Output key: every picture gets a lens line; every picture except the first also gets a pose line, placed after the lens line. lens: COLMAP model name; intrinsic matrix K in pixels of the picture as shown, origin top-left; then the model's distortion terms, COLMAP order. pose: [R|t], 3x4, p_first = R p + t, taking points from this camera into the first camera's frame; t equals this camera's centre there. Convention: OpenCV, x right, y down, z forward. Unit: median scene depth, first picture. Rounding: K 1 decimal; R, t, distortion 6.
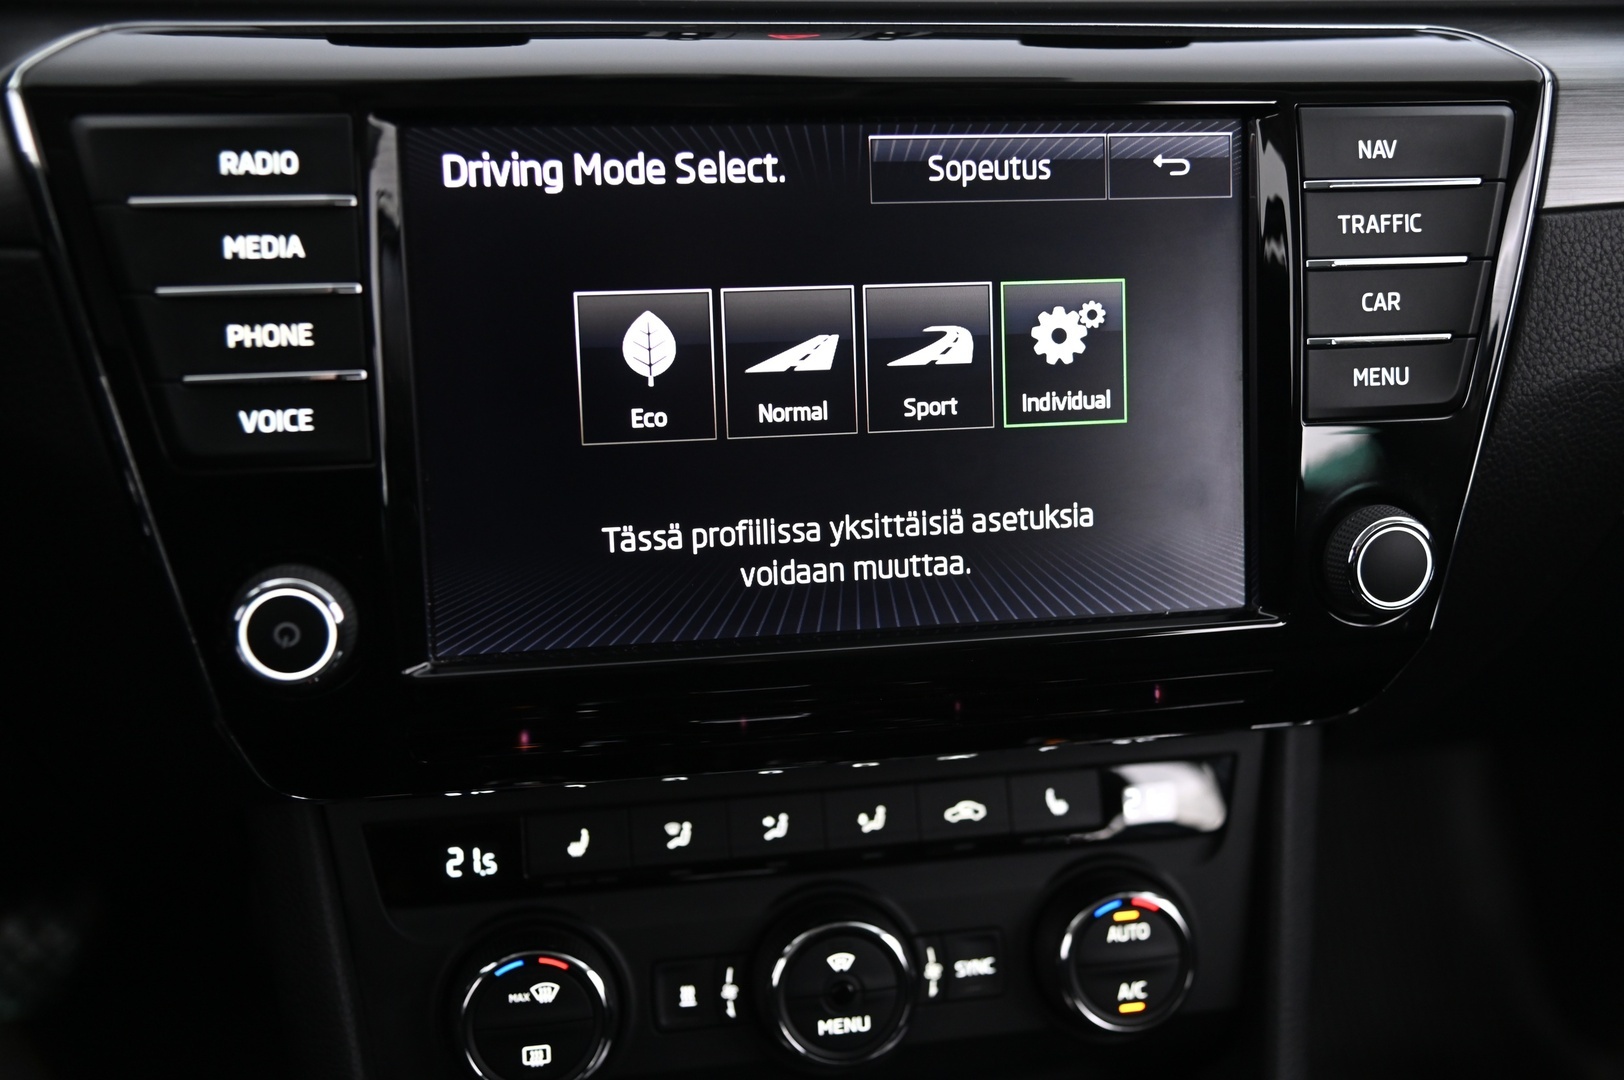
lens RADIAL K [[1632.4, 0, 812.0], [0, 1632.4, 540.0], [0, 0, 1]] dist [0.016723, 0.019174]
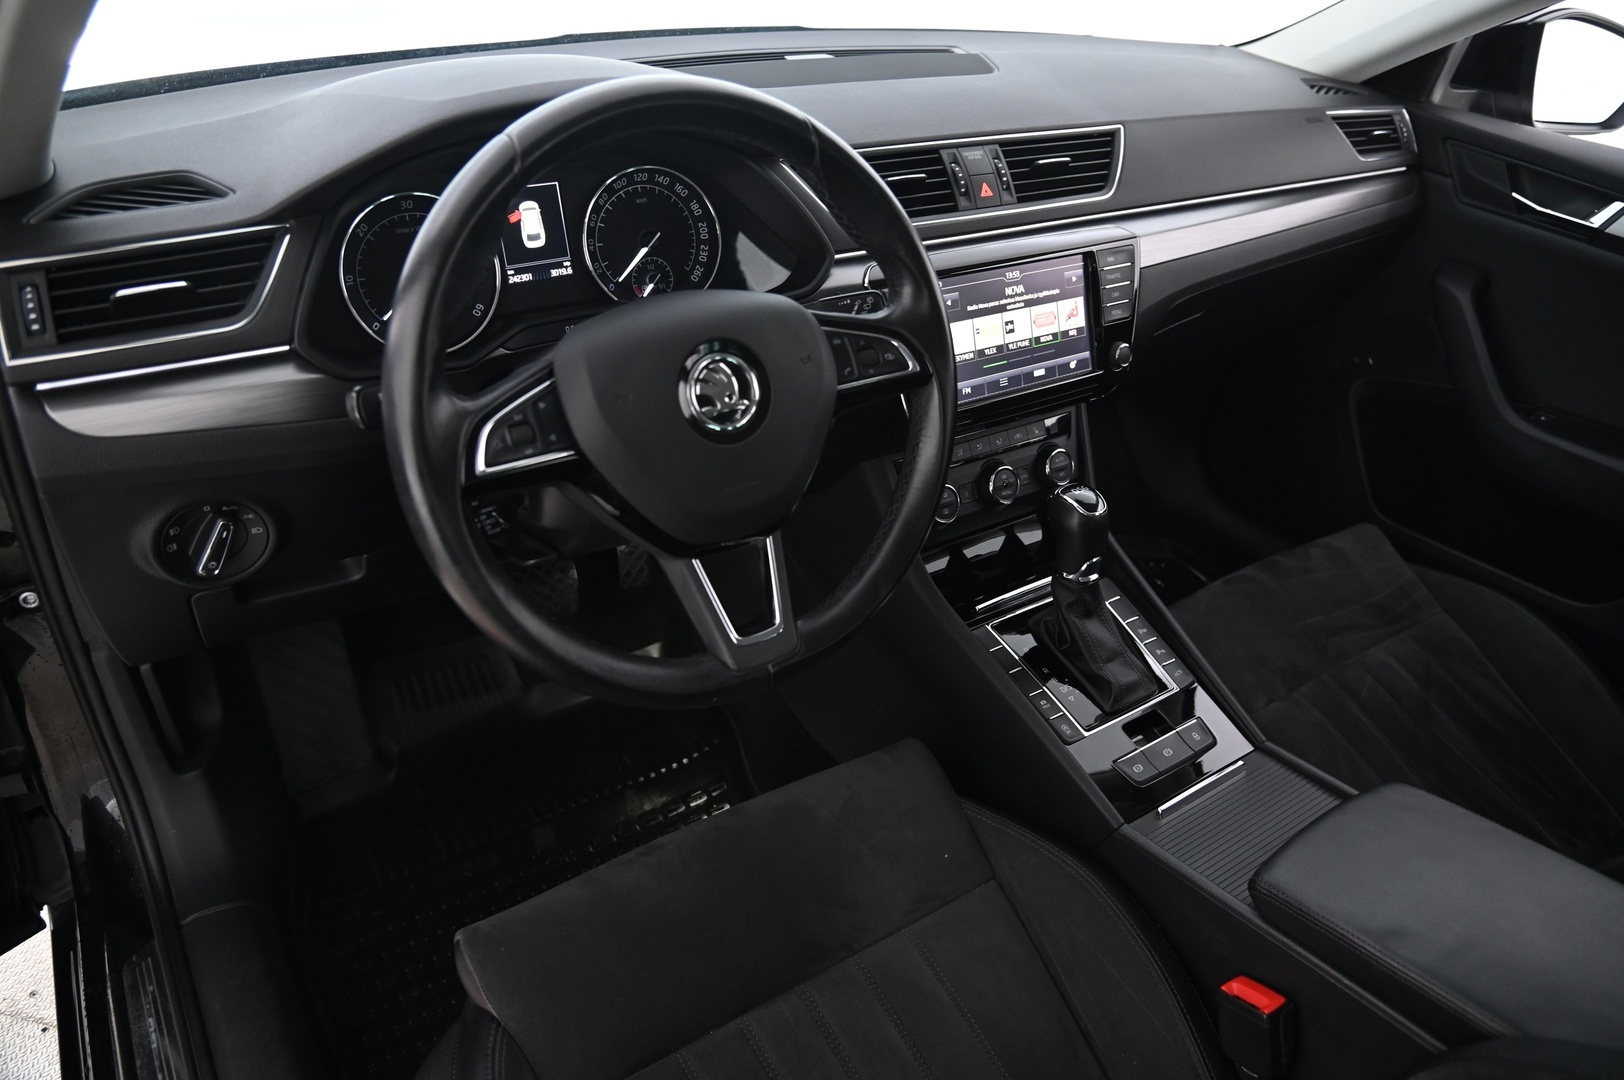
lens RADIAL K [[1104.9, 0, 812.0], [0, 1104.9, 540.0], [0, 0, 1]] dist [-0.089483, 0.003724]
pose [[0.921710, -0.192136, 0.336948, -1.381765], [0.143325, 0.975920, 0.164431, -0.095942], [-0.360428, -0.103265, 0.927054, -1.346217]]
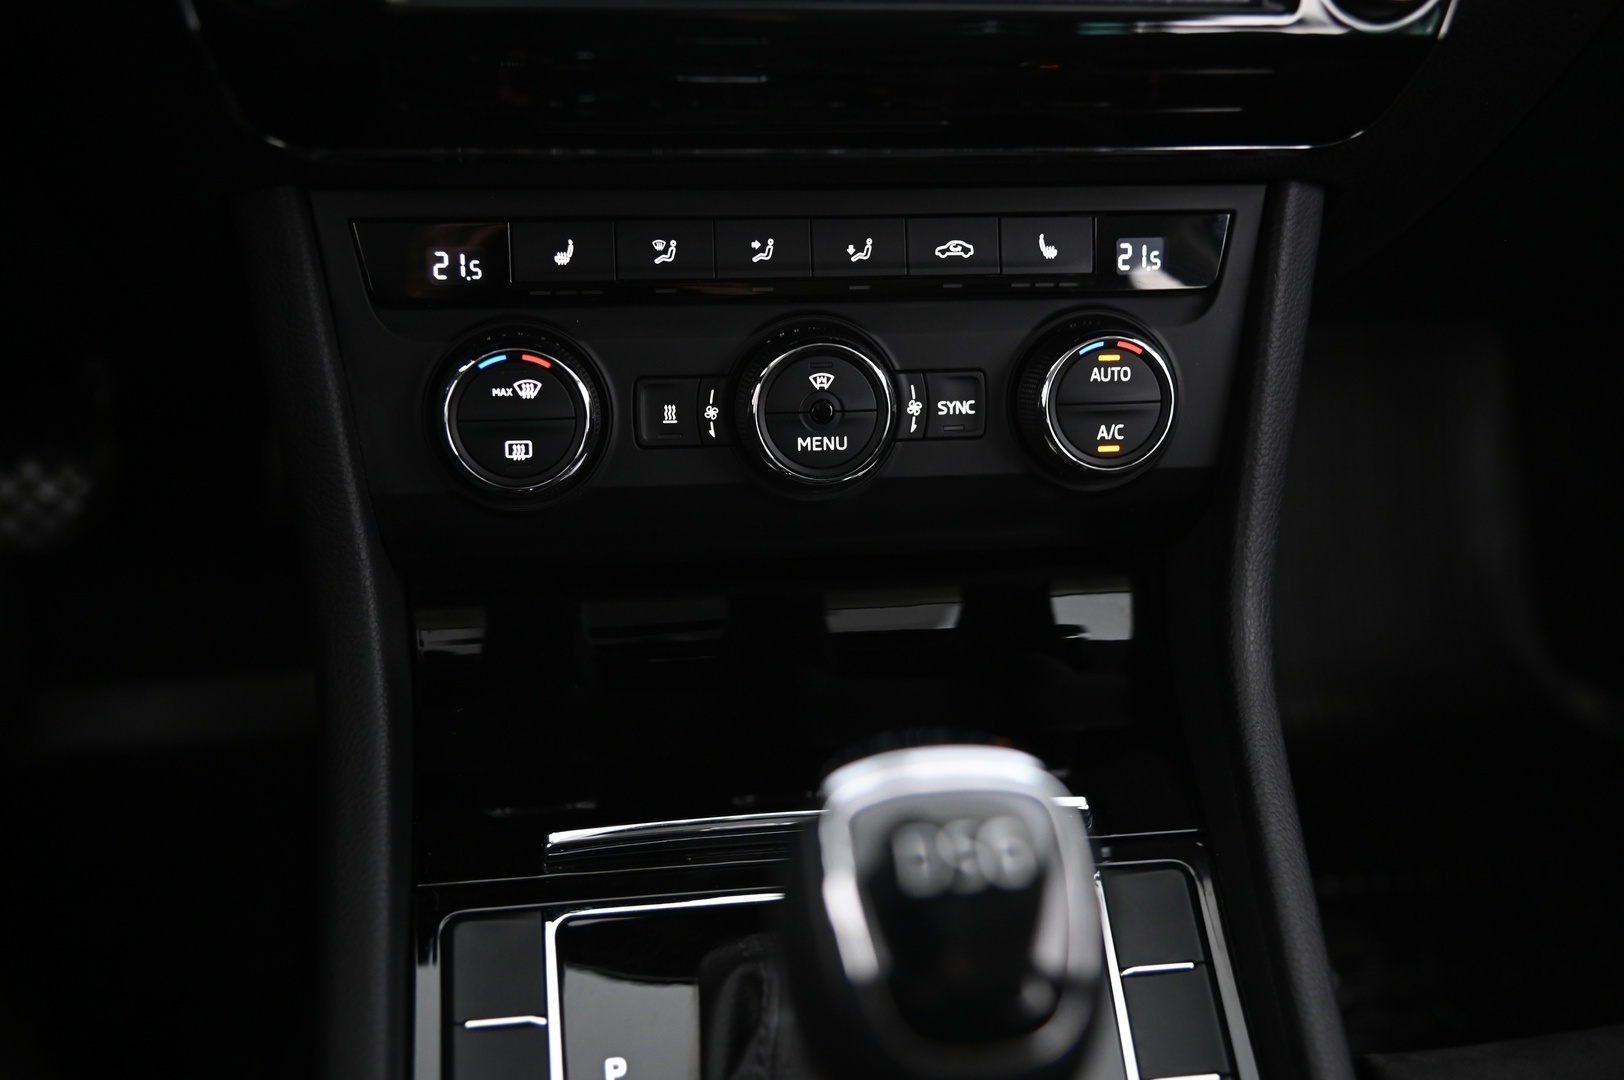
lens RADIAL K [[1647.1, 0, 812.0], [0, 1647.1, 540.0], [0, 0, 1]] dist [0.009229, 0.007411]
pose [[0.998990, 0.041880, -0.016252, 0.033979], [-0.038955, 0.987784, 0.150883, 0.212955], [0.022372, -0.150097, 0.988418, -0.019484]]
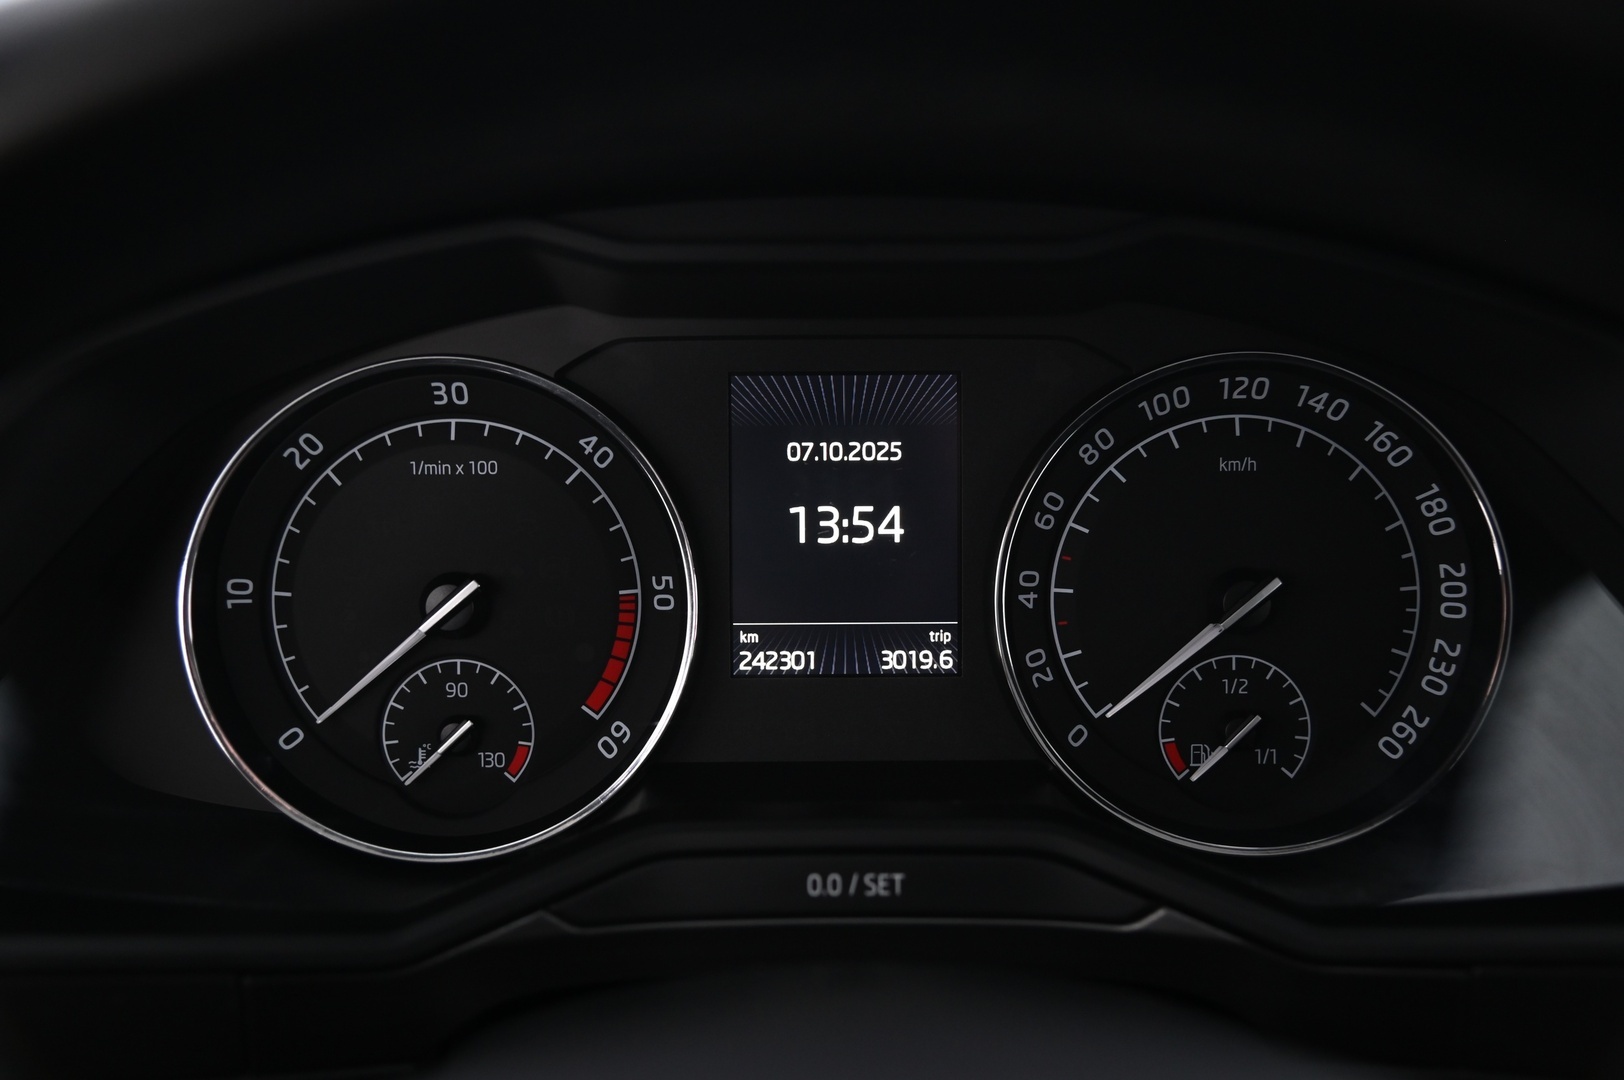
lens RADIAL K [[1632.4, 0, 812.0], [0, 1632.4, 540.0], [0, 0, 1]] dist [0.016723, 0.019174]
pose [[0.983743, 0.027094, -0.177526, -0.868644], [-0.042779, 0.995451, -0.085130, -0.326905], [0.174412, 0.091340, 0.980427, -0.021851]]
